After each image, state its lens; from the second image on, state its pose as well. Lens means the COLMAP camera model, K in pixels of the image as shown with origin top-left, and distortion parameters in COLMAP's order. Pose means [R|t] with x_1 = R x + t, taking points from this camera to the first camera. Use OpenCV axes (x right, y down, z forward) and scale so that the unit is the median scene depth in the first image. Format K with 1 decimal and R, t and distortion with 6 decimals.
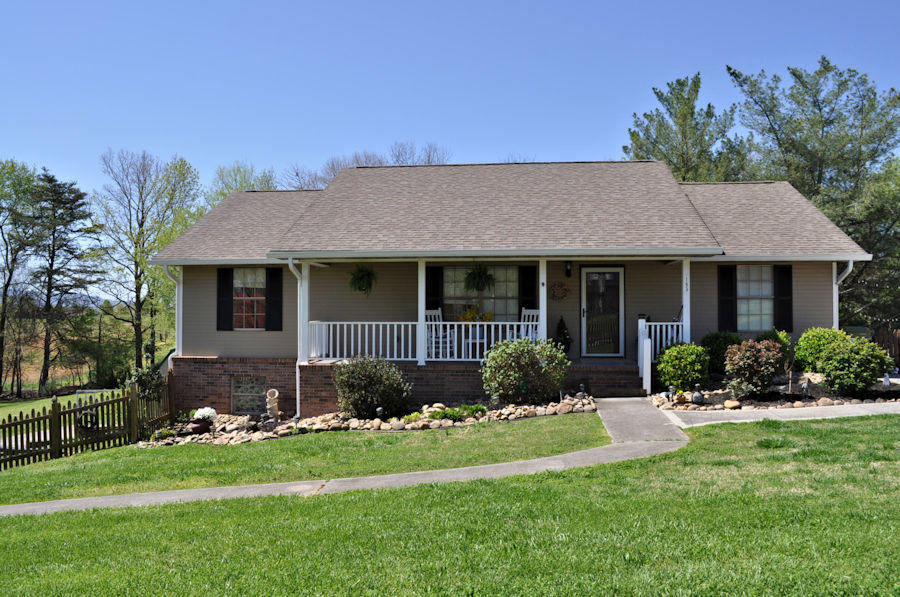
lens RADIAL K [[723.0, 0, 450.0], [0, 723.0, 298.5], [0, 0, 1]] dist [-0.076586, 0.000929]
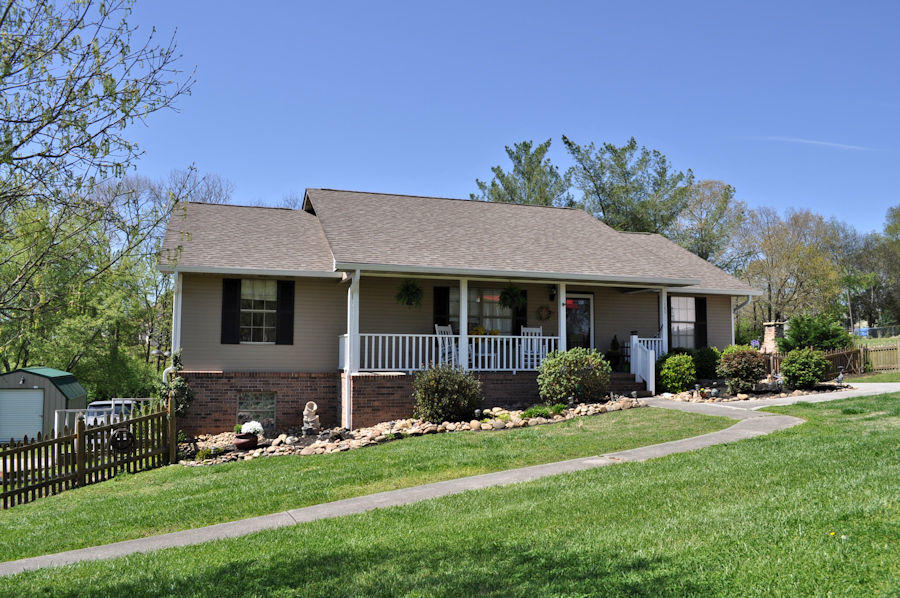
lens RADIAL K [[702.5, 0, 450.0], [0, 702.5, 299.0], [0, 0, 1]] dist [-0.081746, 0.002859]
pose [[0.910458, 0.039541, 0.411706, -0.488979], [-0.015738, 0.998011, -0.061047, 0.042277], [-0.413301, 0.049101, 0.909270, 0.041065]]
